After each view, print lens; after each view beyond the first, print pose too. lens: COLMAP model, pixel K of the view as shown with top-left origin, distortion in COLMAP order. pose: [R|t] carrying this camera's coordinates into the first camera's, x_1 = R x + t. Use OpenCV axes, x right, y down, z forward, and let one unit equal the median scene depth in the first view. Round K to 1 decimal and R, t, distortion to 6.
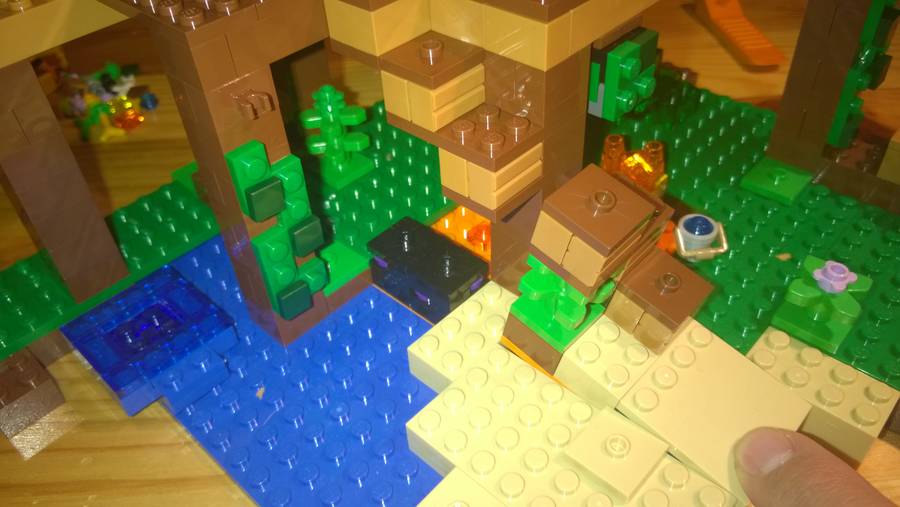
lens RADIAL K [[732.3, 0, 451.5], [0, 732.3, 252.3], [0, 0, 1]] dist [-0.023959, 0.002372]
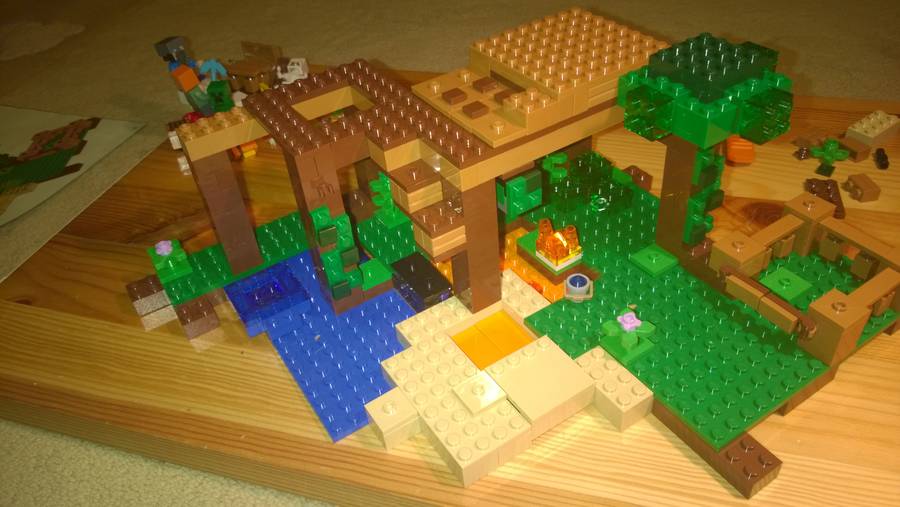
lens RADIAL K [[732.3, 0, 447.7], [0, 732.3, 252.7], [0, 0, 1]] dist [-0.023959, 0.002372]
pose [[0.967595, 0.135403, -0.213135, 0.422854], [-0.139325, 0.990241, -0.003420, -0.057343], [0.210592, 0.033004, 0.977017, -0.740776]]
